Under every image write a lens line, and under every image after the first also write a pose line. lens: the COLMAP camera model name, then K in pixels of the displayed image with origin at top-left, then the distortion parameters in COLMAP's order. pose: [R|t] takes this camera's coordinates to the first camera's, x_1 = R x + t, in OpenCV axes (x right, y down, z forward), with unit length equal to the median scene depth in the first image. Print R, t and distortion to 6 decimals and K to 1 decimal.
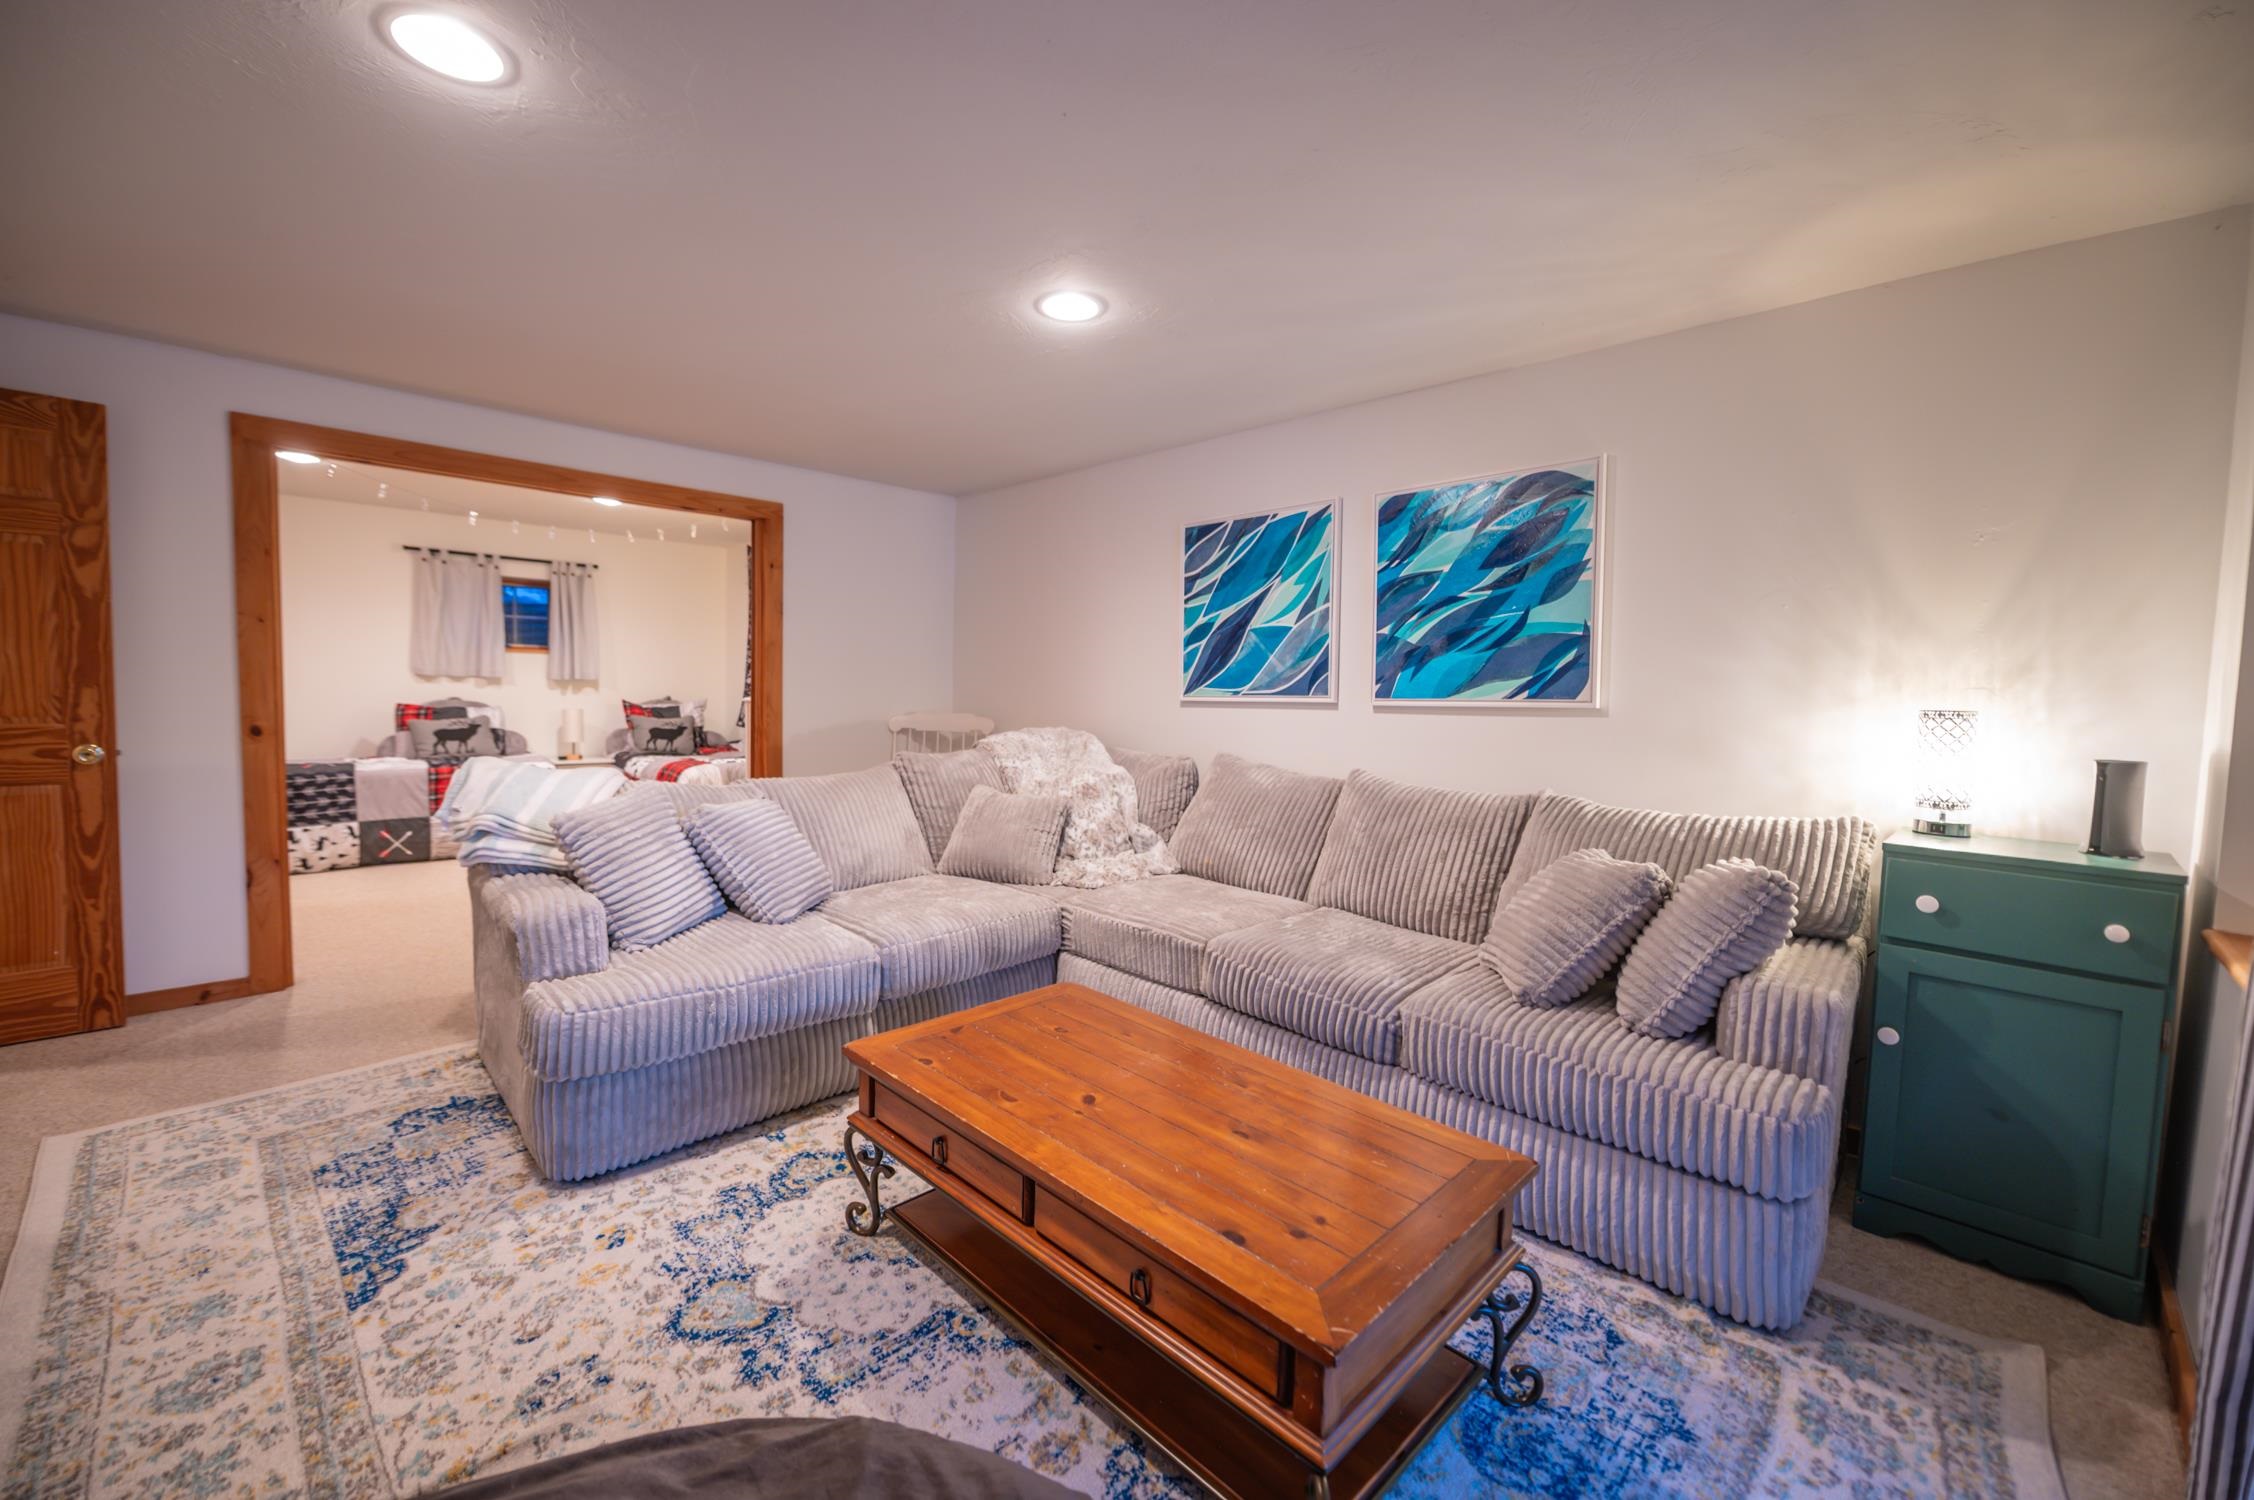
lens RADIAL K [[906.0, 0, 1133.3], [0, 906.0, 751.6], [0, 0, 1]] dist [-0.006946, 0.000656]
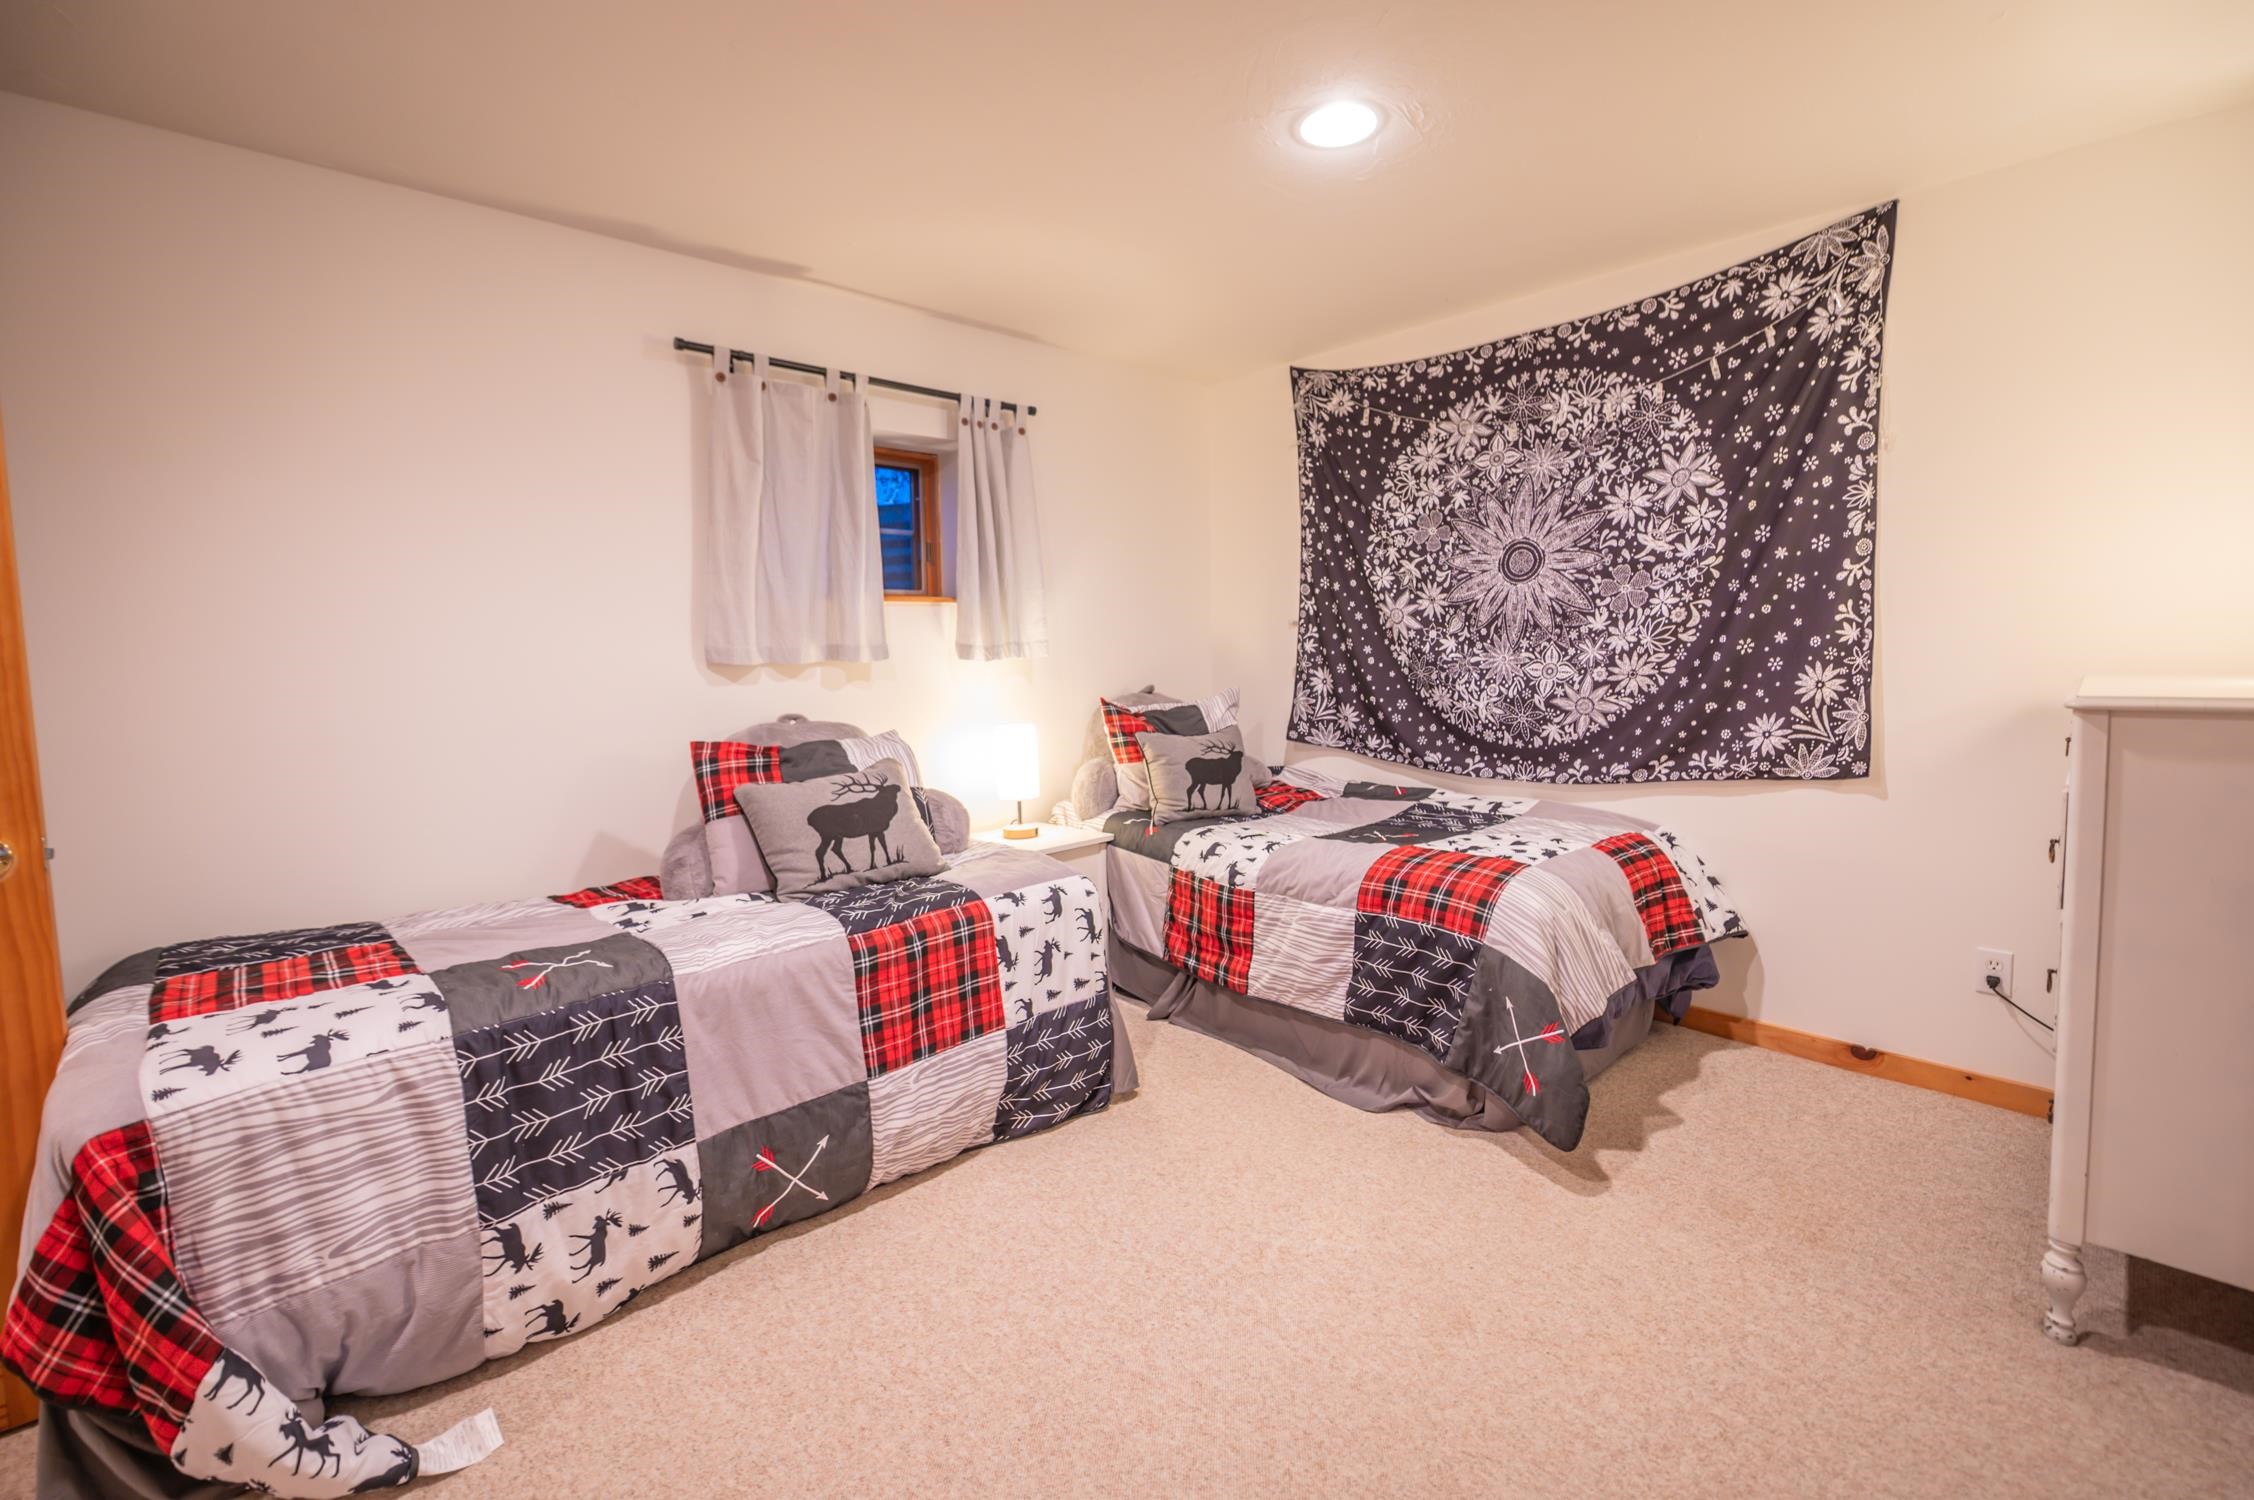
lens RADIAL K [[906.0, 0, 1122.3], [0, 906.0, 730.6], [0, 0, 1]] dist [-0.006946, 0.000656]
pose [[0.998718, -0.042726, -0.027148, -0.482675], [0.043302, 0.998842, 0.020975, -0.045349], [0.026220, -0.022124, 0.999411, 0.479709]]
